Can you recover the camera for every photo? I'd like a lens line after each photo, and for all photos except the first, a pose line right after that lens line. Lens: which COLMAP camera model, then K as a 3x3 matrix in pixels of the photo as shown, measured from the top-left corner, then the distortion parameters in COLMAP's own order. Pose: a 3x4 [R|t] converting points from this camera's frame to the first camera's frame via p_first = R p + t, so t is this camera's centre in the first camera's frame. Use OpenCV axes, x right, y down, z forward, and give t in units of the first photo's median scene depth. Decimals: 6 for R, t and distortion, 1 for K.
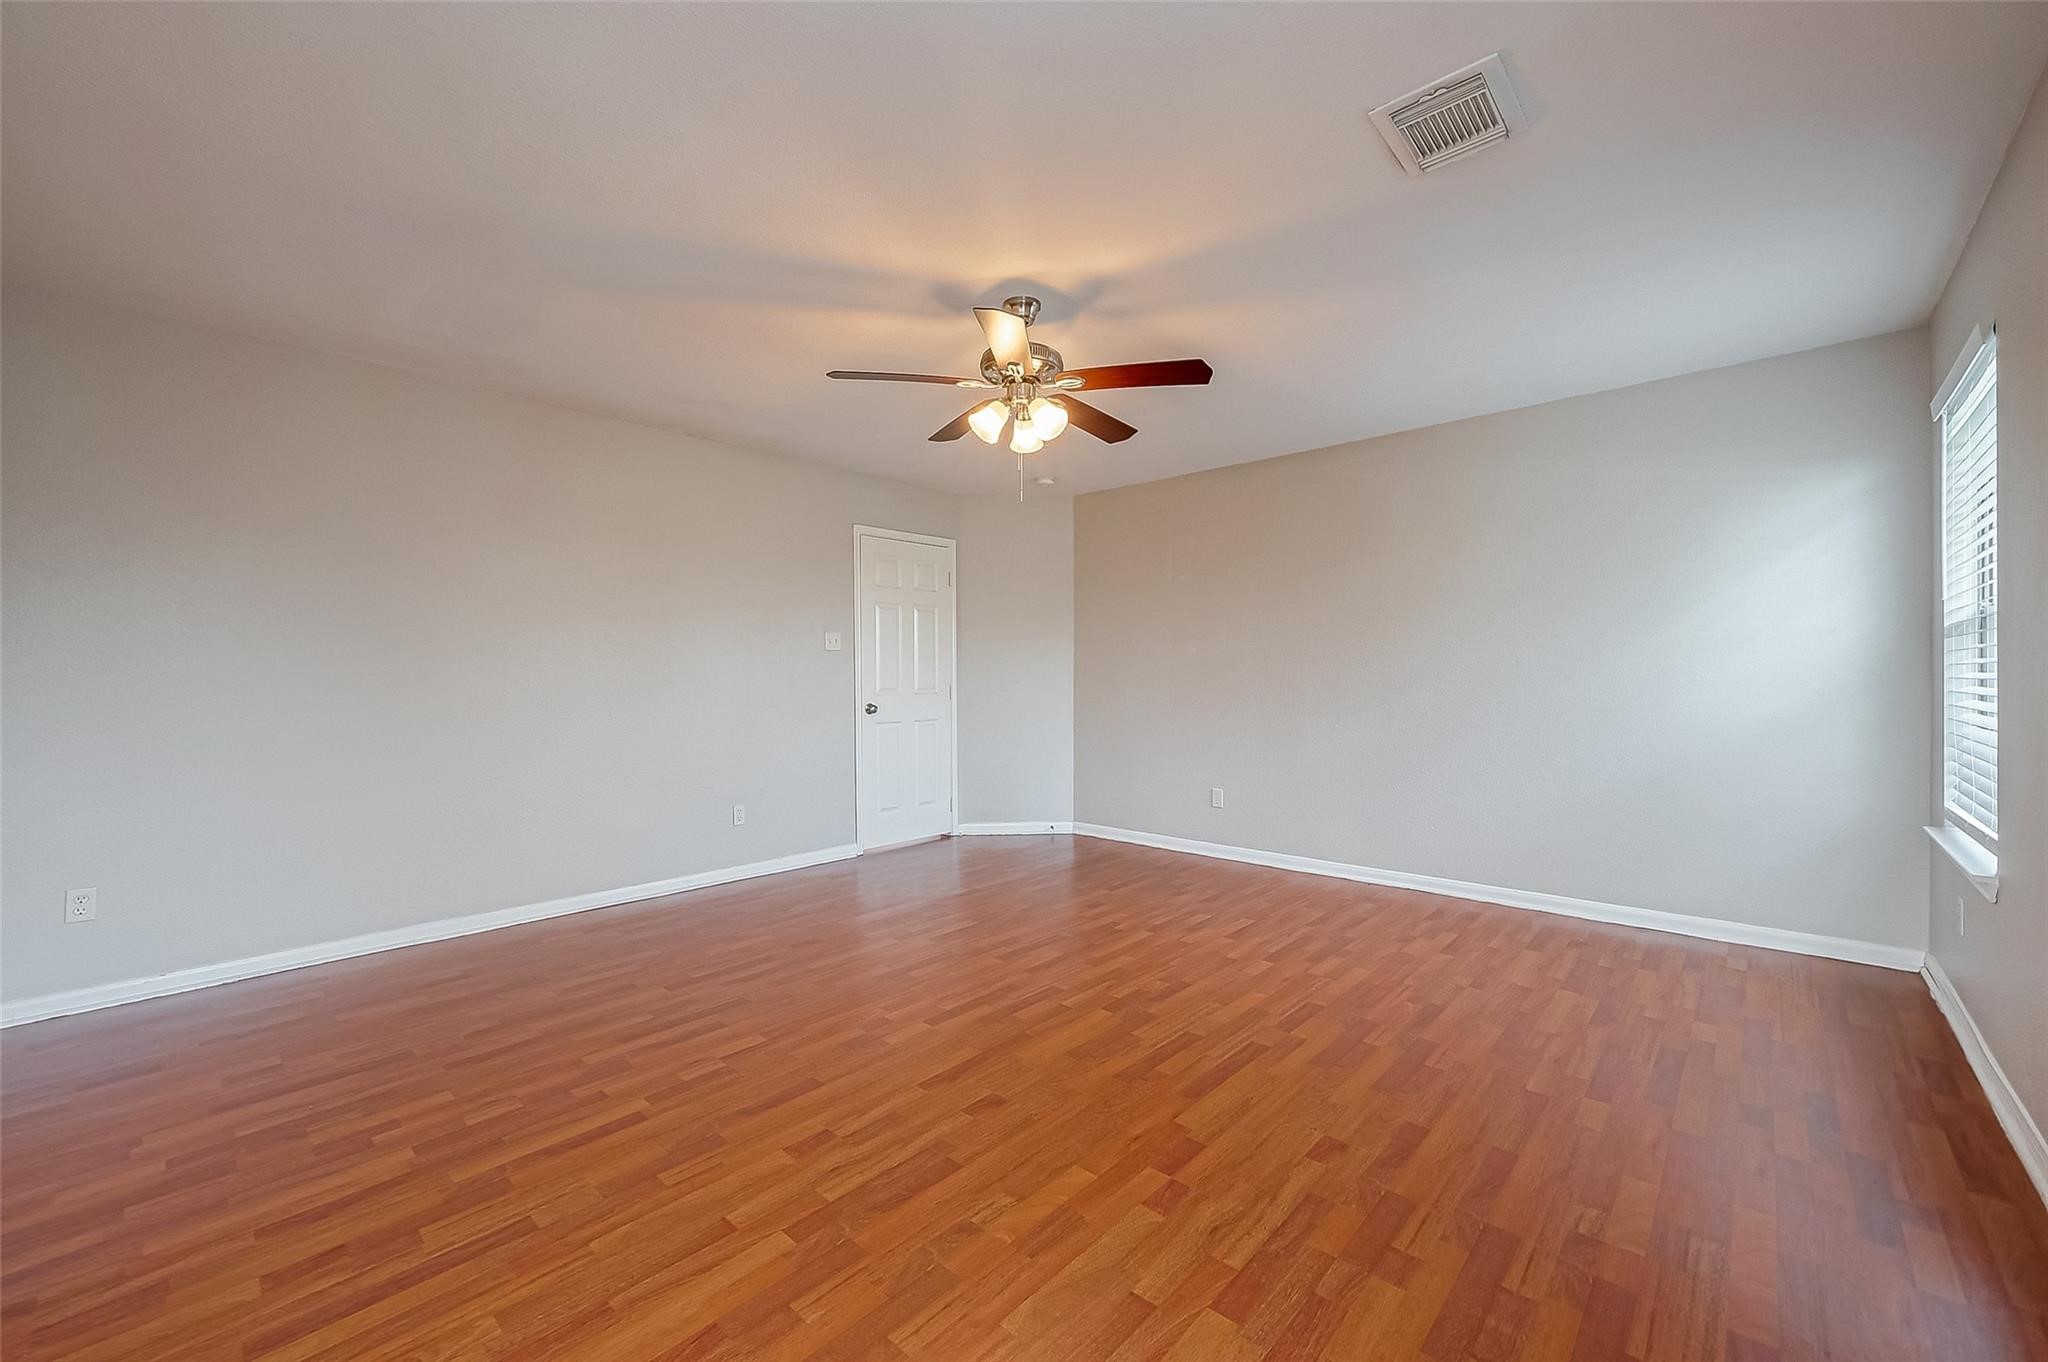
lens RADIAL K [[804.1, 0, 1028.1], [0, 804.1, 680.0], [0, 0, 1]] dist [0.001800, 0.000224]
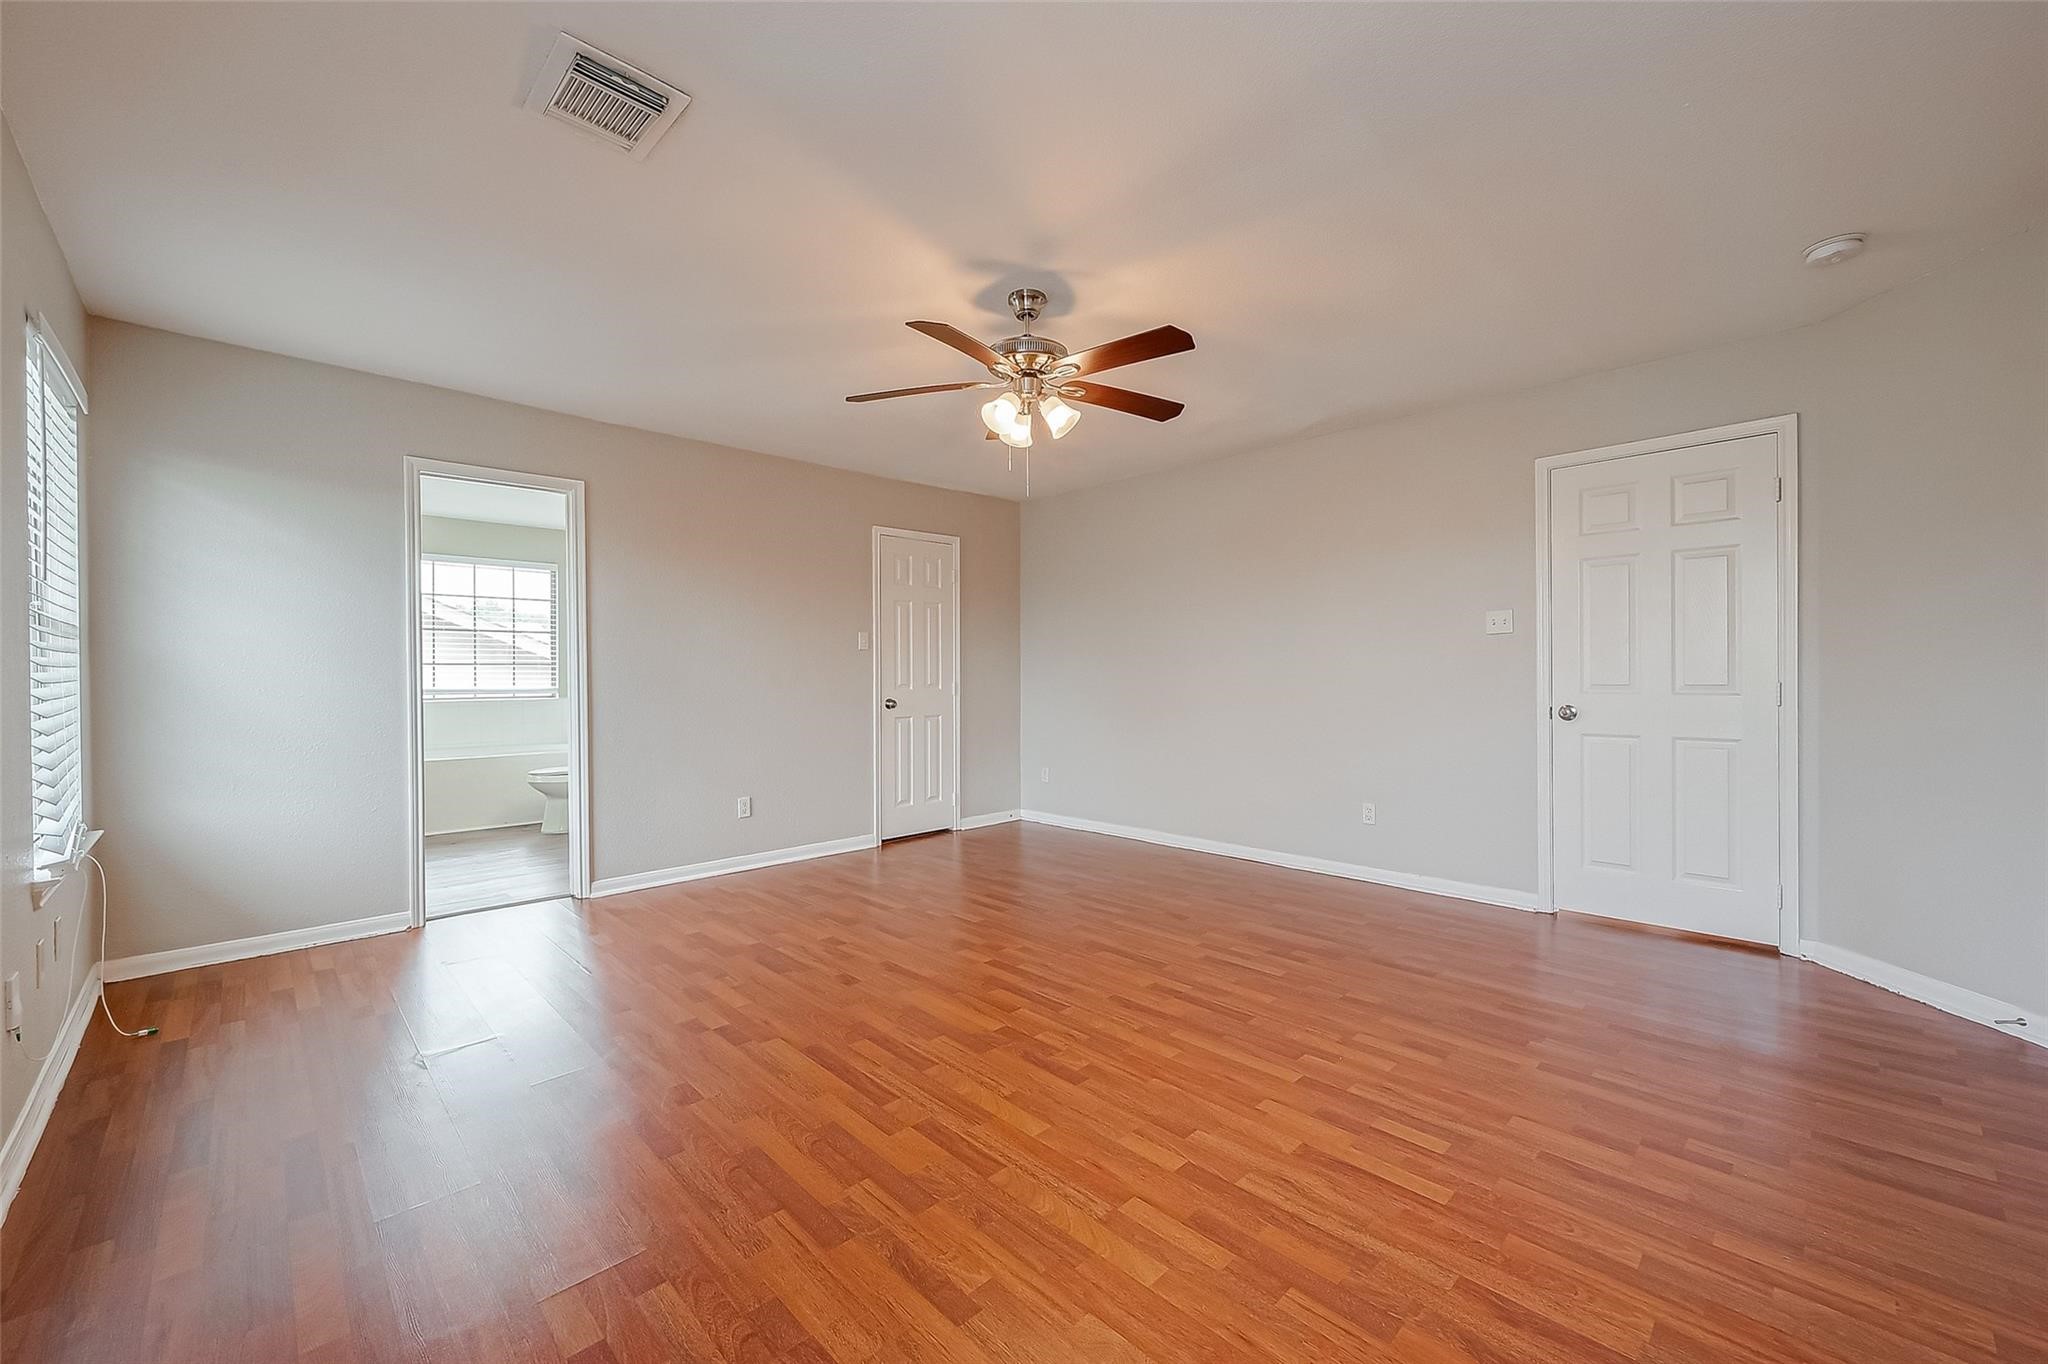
lens RADIAL K [[807.1, 0, 1024.0], [0, 807.1, 682.0], [0, 0, 1]] dist [0.000702, 0.000038]
pose [[-0.058335, 0.014688, -0.998189, 0.977008], [0.002482, 0.999891, 0.014568, -0.005029], [0.998294, -0.001627, -0.058365, 1.029232]]
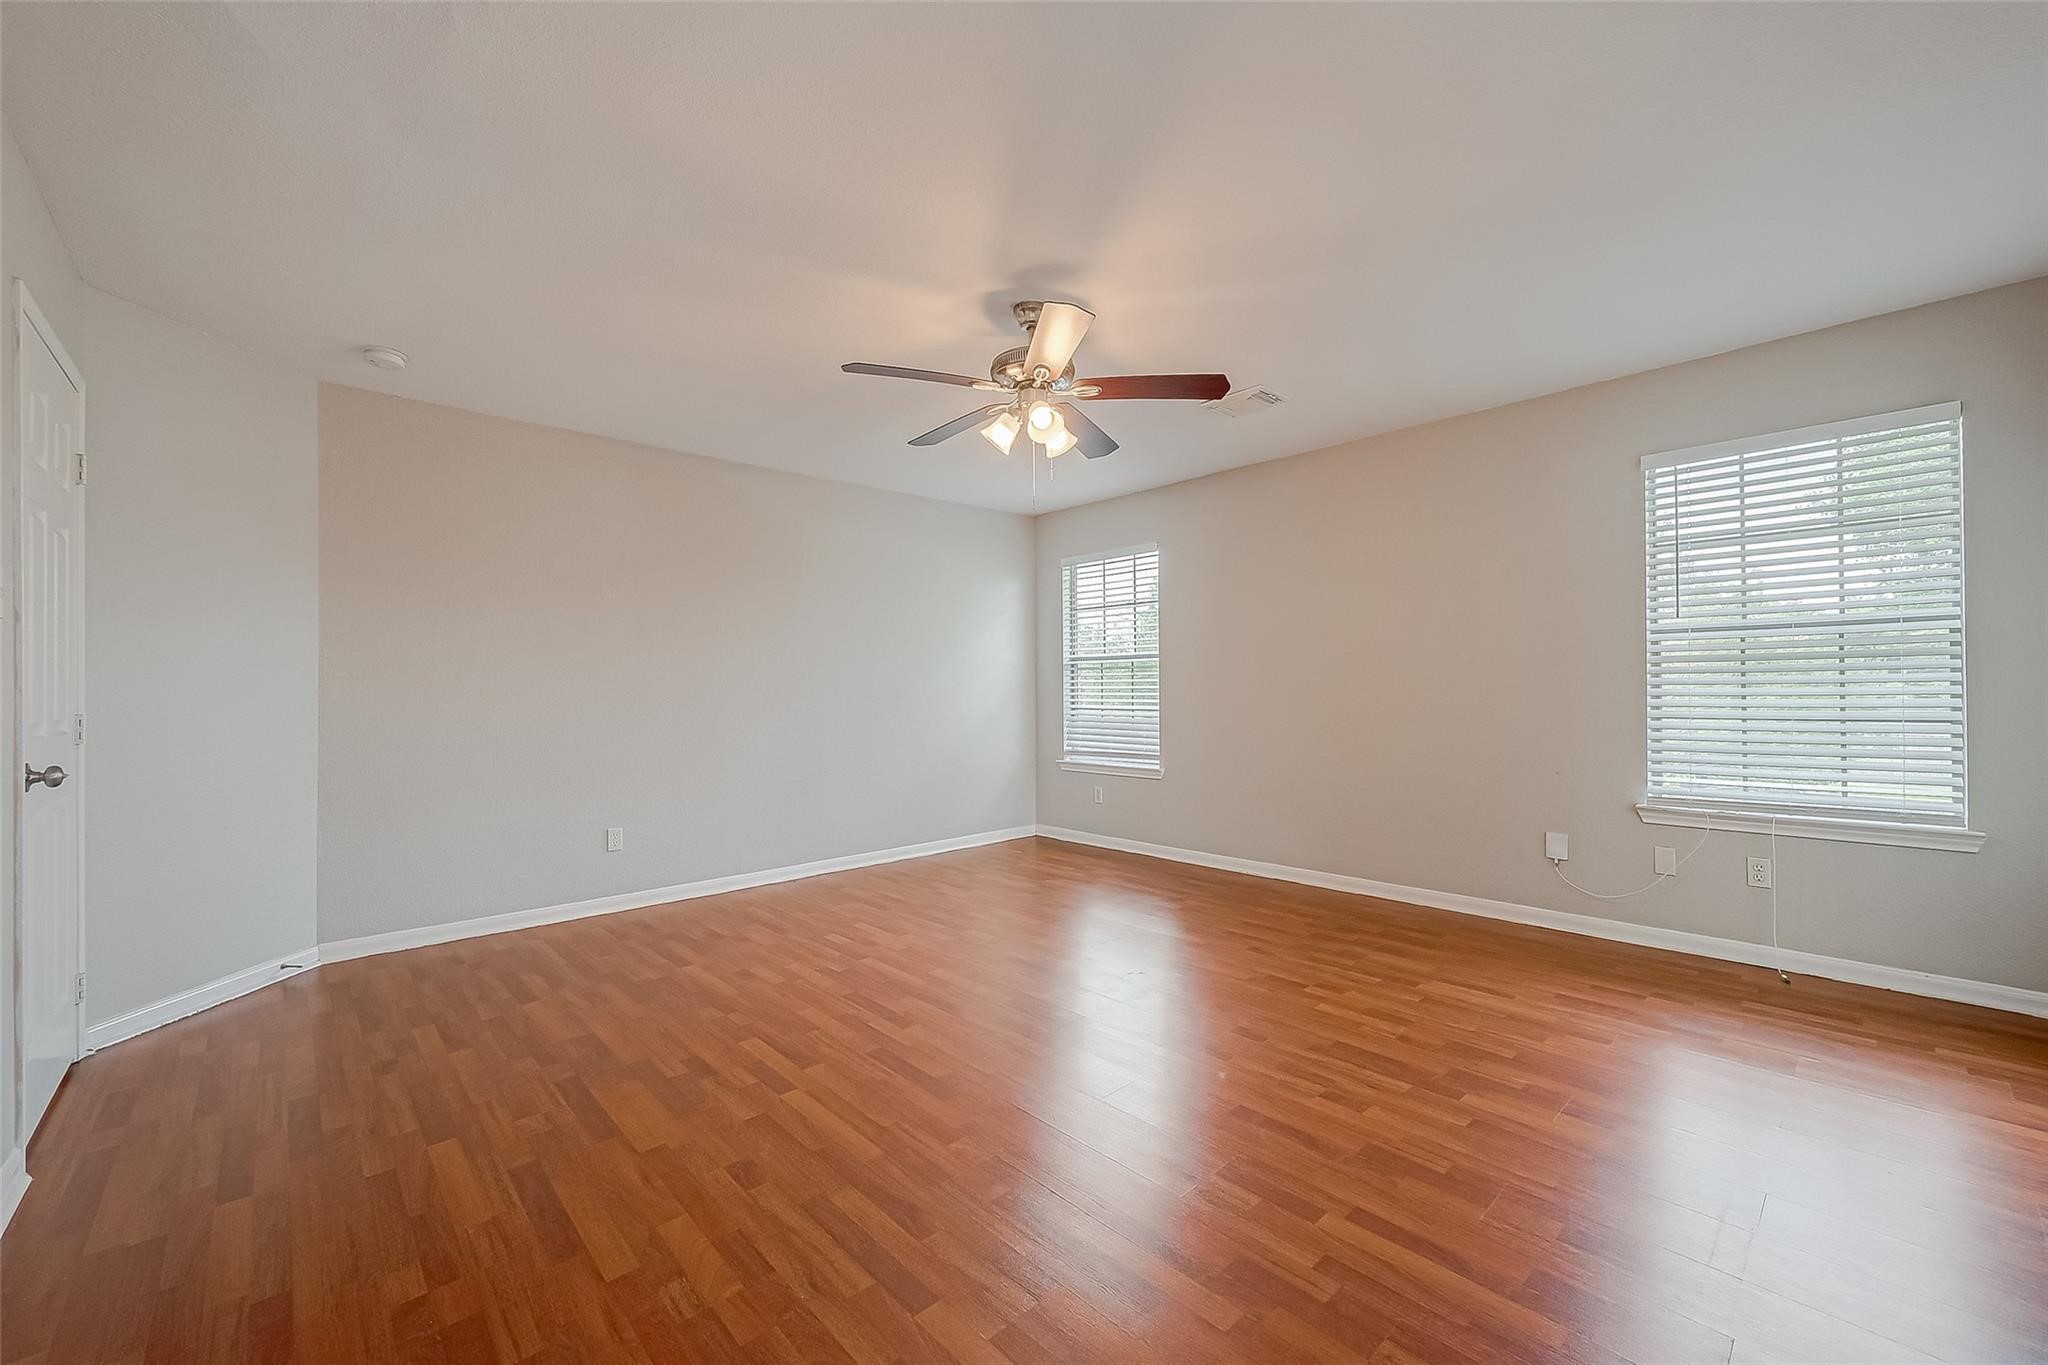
lens RADIAL K [[800.0, 0, 1027.4], [0, 800.0, 614.1], [0, 0, 1]] dist [-0.001221, -0.000047]
pose [[0.081537, 0.092469, 0.992372, -0.997438], [0.011689, 0.995530, -0.093724, 0.001971], [-0.996602, 0.019241, 0.080091, 0.908375]]
